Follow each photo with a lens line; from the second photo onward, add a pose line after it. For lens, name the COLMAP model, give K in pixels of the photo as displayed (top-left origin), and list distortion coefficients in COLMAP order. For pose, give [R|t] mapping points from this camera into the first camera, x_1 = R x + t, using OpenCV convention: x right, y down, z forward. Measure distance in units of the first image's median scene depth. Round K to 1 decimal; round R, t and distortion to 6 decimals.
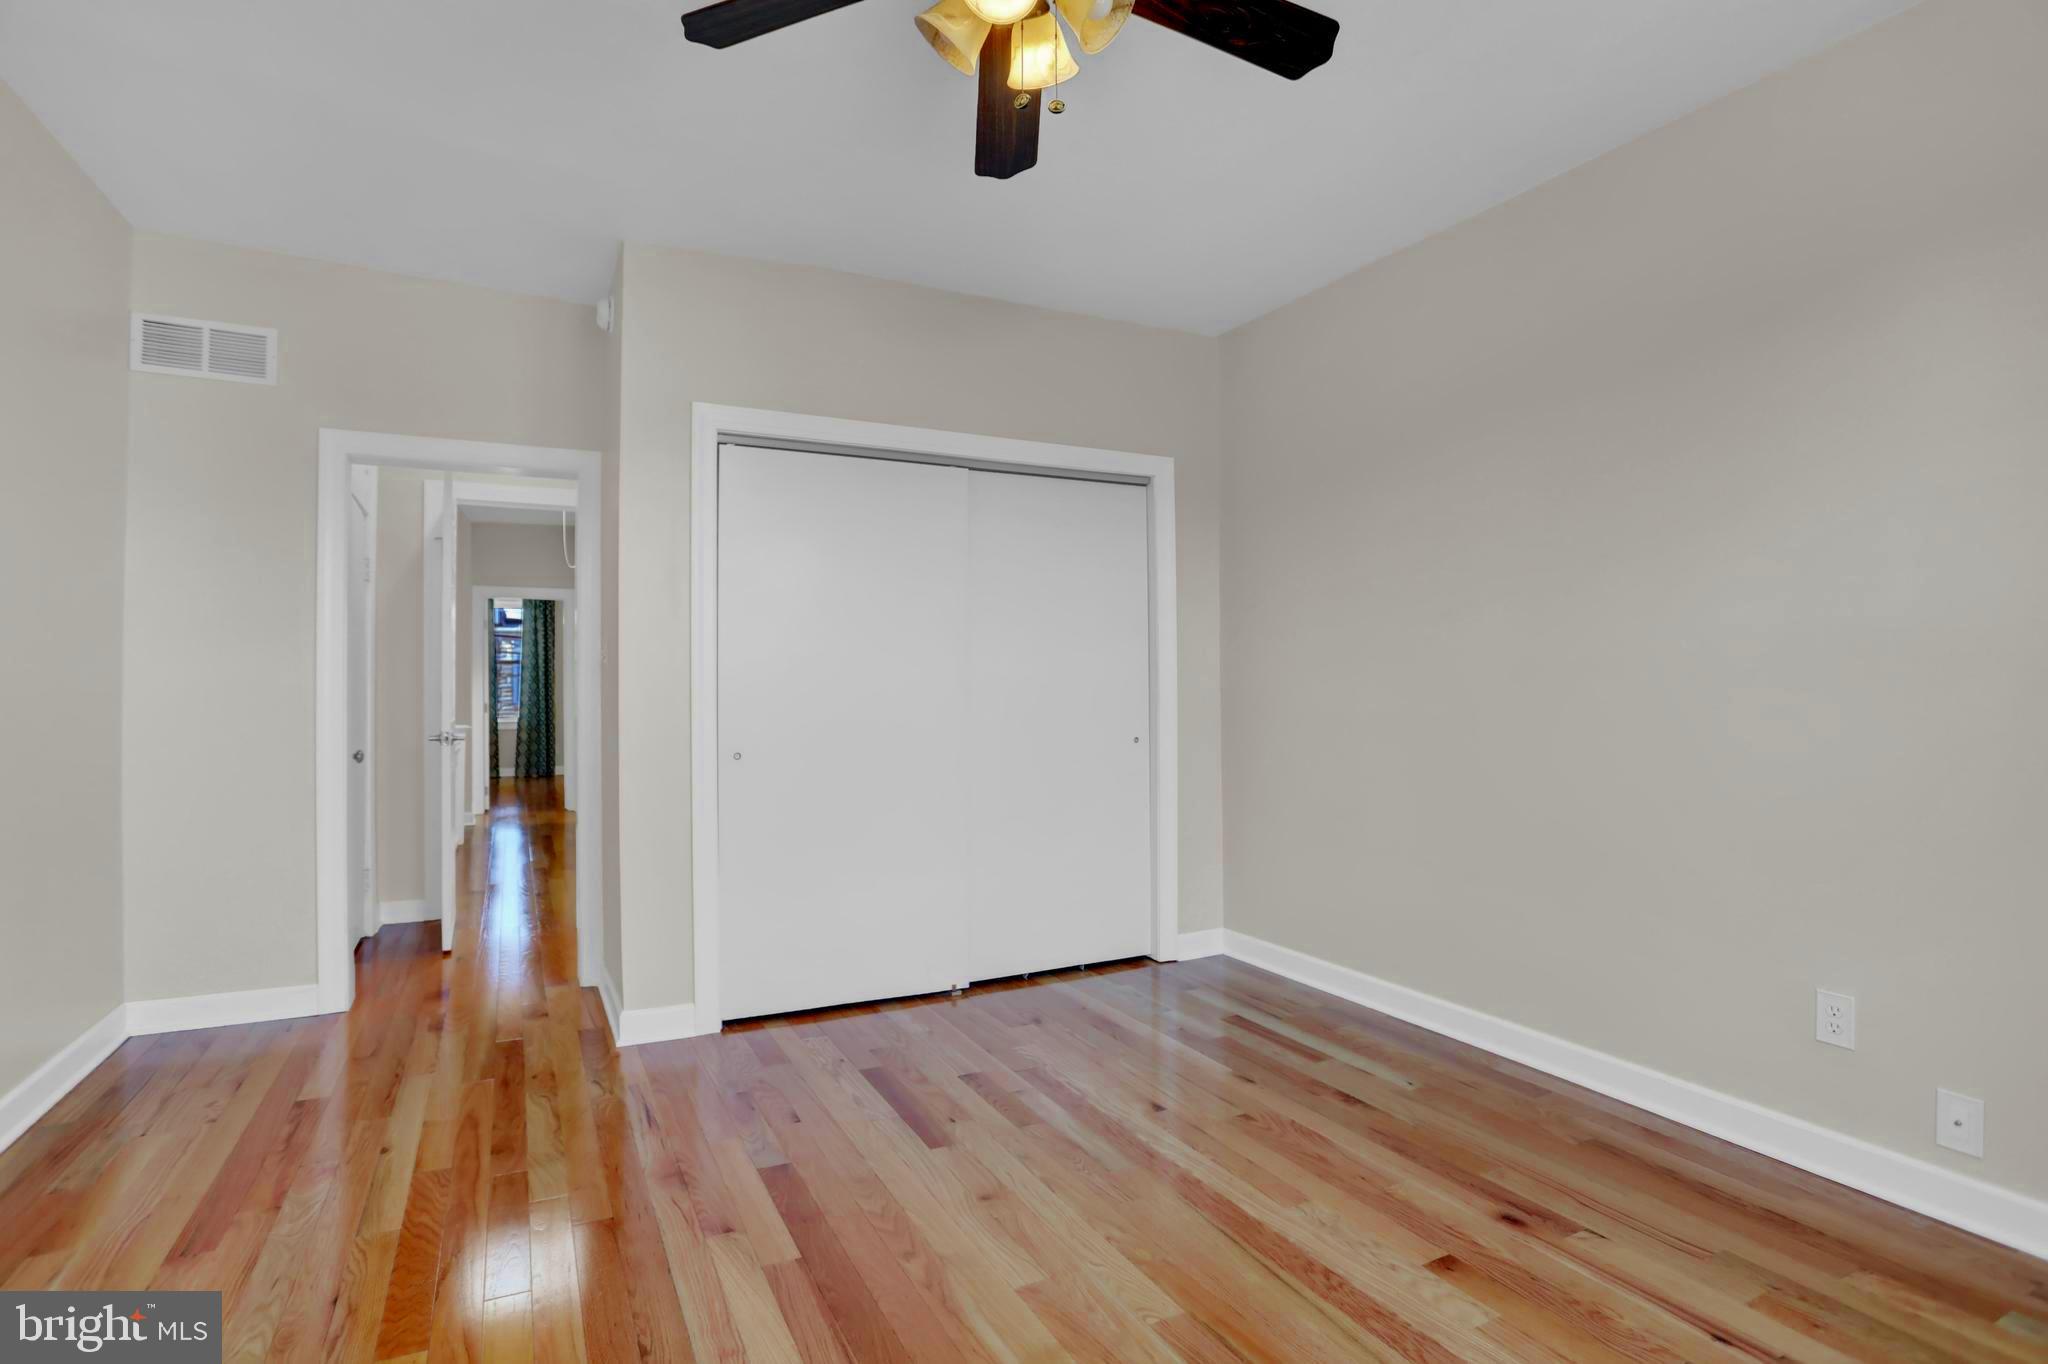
lens RADIAL K [[1029.9, 0, 1031.2], [0, 1029.9, 678.6], [0, 0, 1]] dist [-0.078056, 0.039698]
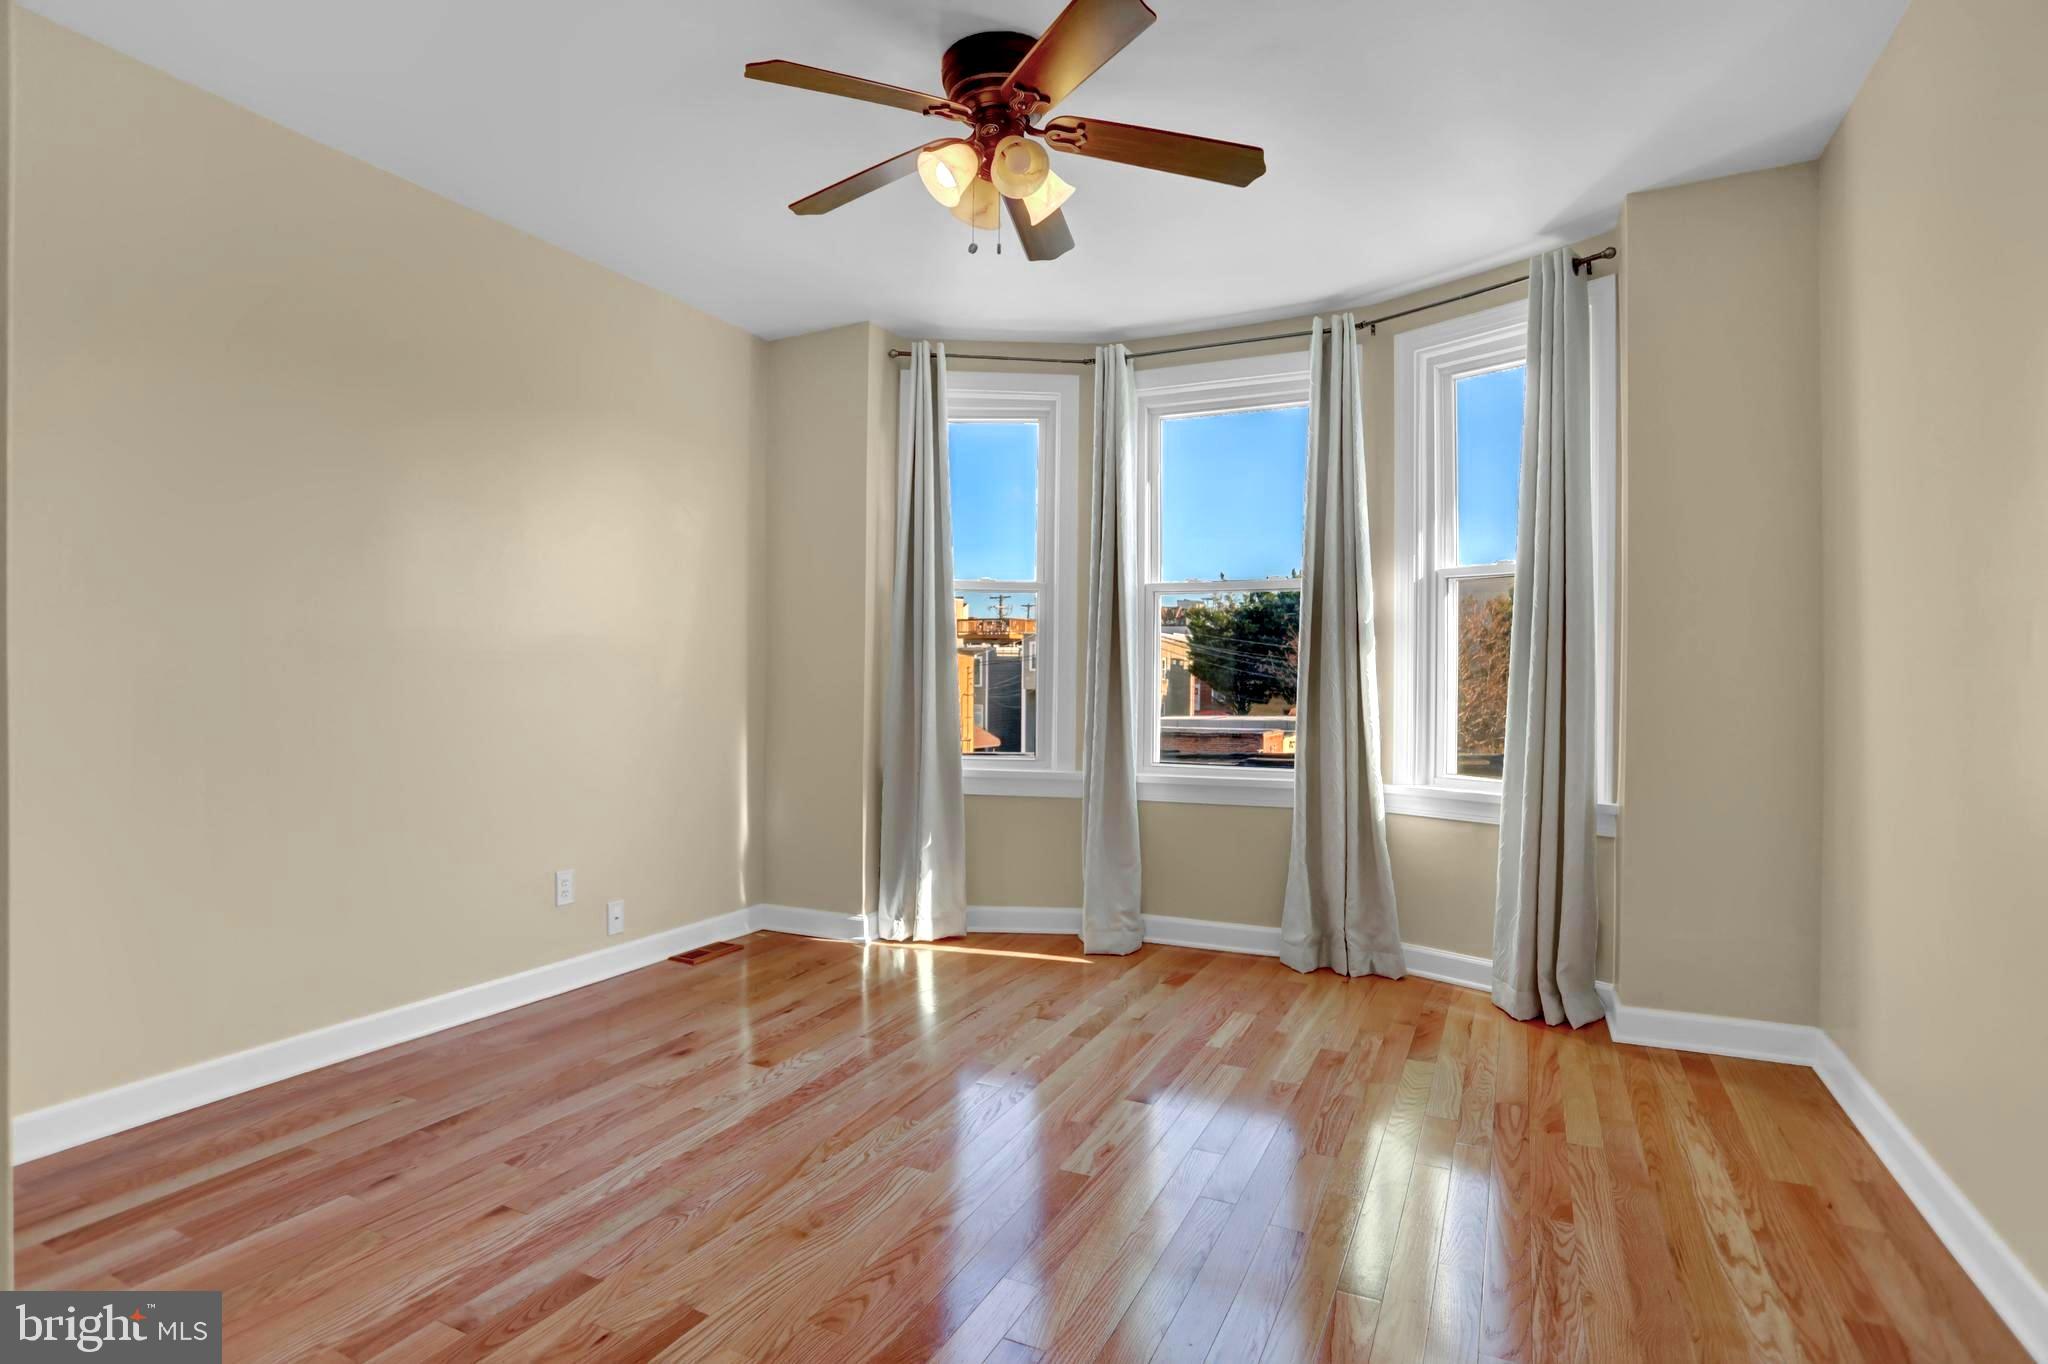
lens RADIAL K [[1029.9, 0, 1031.2], [0, 1029.9, 678.6], [0, 0, 1]] dist [-0.078056, 0.039698]
pose [[-0.613732, 0.001070, 0.789514, -0.760890], [-0.010123, 0.999906, -0.009225, 0.020288], [-0.789450, -0.013654, -0.613663, 1.208904]]
